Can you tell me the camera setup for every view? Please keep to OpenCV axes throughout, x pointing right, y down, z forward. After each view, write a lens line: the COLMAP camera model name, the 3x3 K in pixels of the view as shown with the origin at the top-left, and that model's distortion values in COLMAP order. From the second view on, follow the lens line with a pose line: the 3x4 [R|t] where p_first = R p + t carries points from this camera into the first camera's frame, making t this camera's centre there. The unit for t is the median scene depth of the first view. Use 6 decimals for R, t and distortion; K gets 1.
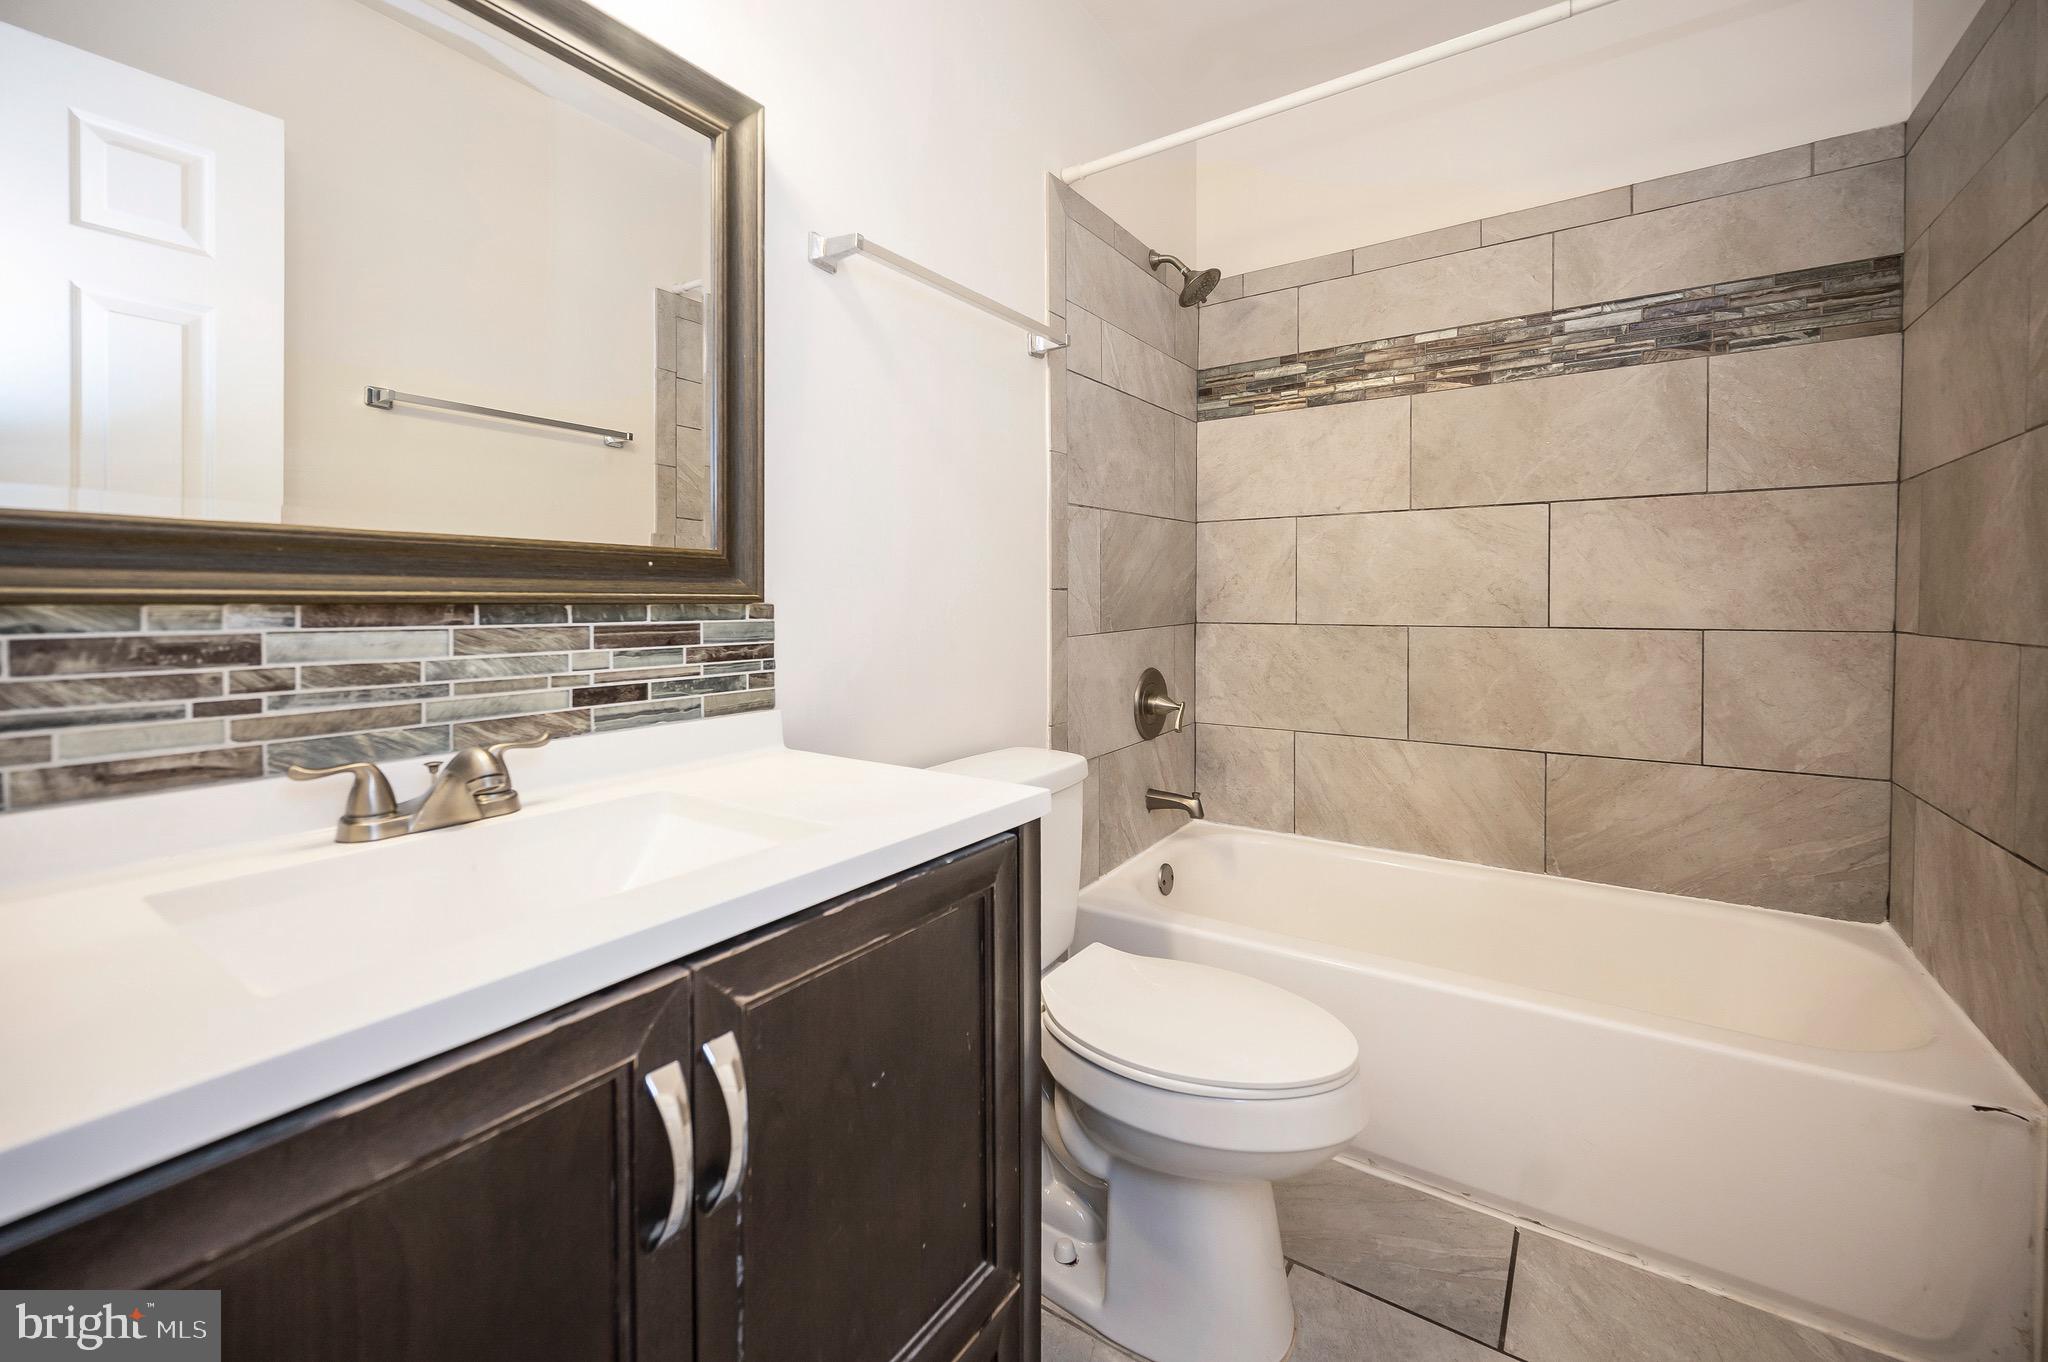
lens RADIAL K [[840.2, 0, 1044.1], [0, 840.2, 634.0], [0, 0, 1]] dist [-0.000251, -0.000218]
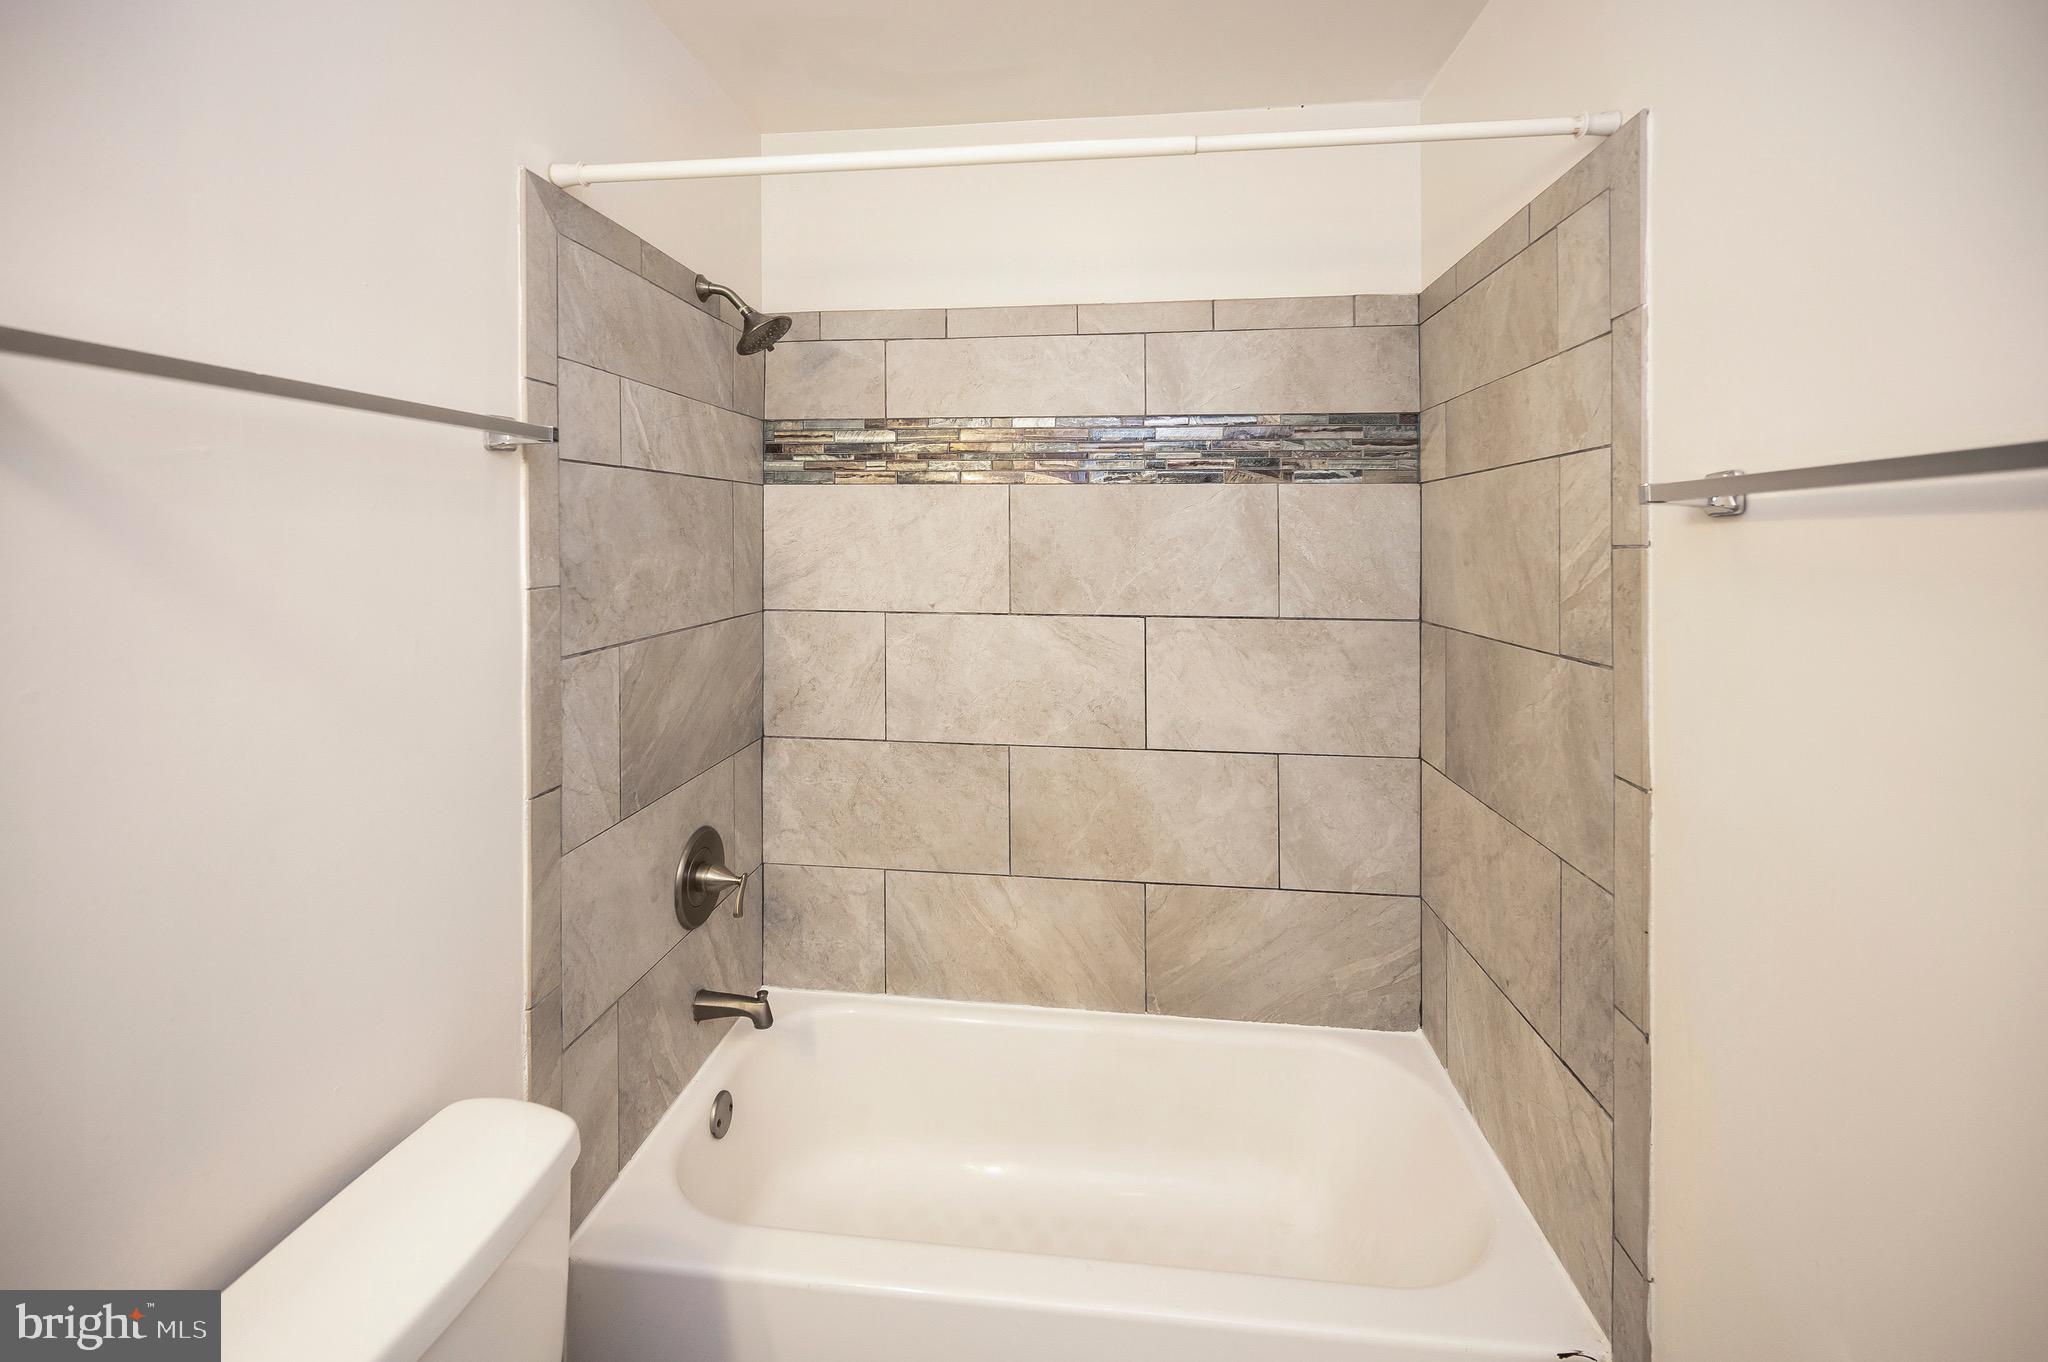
lens RADIAL K [[824.8, 0, 1027.0], [0, 824.8, 541.7], [0, 0, 1]] dist [0.000953, 0.000025]
pose [[0.888562, -0.002047, 0.458753, 0.065595], [0.009156, 0.999870, -0.013271, -0.274041], [-0.458666, 0.015993, 0.888465, 0.275138]]
